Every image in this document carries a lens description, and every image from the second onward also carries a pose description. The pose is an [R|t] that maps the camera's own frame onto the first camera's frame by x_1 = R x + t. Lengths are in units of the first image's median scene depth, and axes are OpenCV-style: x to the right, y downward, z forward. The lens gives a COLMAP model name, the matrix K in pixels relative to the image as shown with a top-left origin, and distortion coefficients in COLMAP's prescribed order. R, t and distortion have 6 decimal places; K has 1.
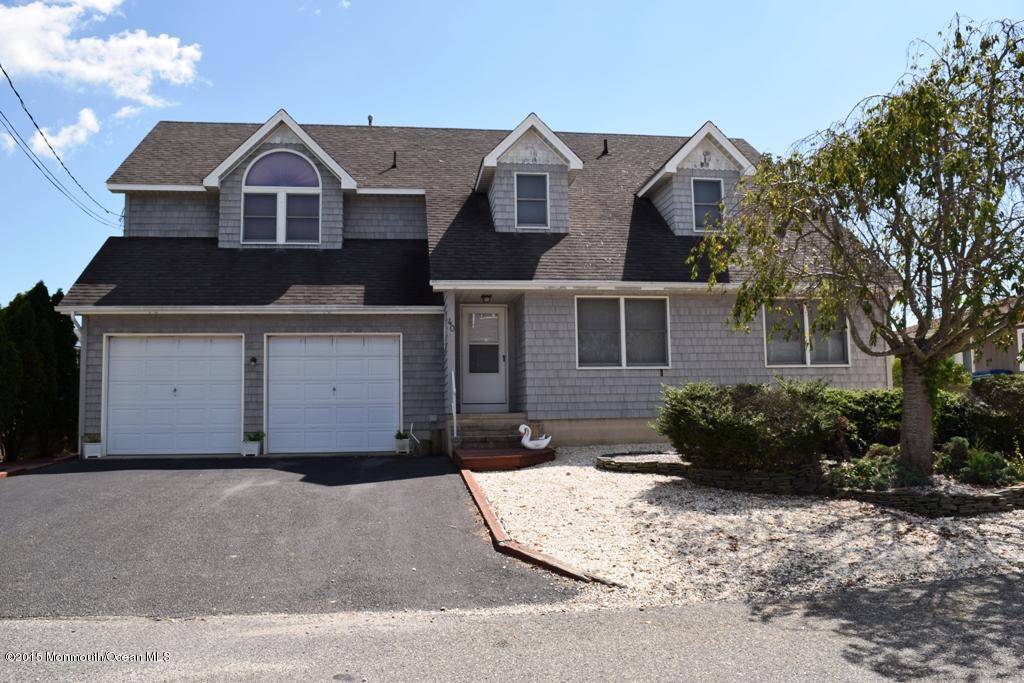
lens RADIAL K [[802.3, 0, 509.6], [0, 802.3, 342.3], [0, 0, 1]] dist [-0.092342, 0.025229]
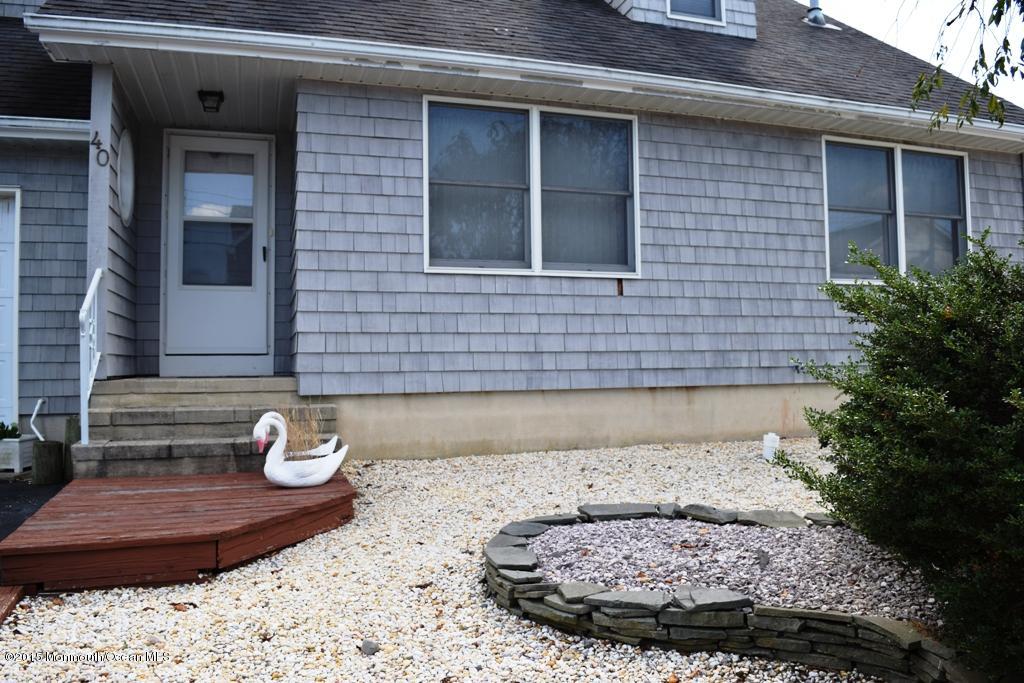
lens RADIAL K [[802.3, 0, 511.9], [0, 802.3, 340.4], [0, 0, 1]] dist [-0.092342, 0.025229]
pose [[0.984450, 0.009598, 0.175405, 0.055804], [-0.018974, 0.998474, 0.051857, 0.046040], [-0.174639, -0.054379, 0.983130, 0.584008]]
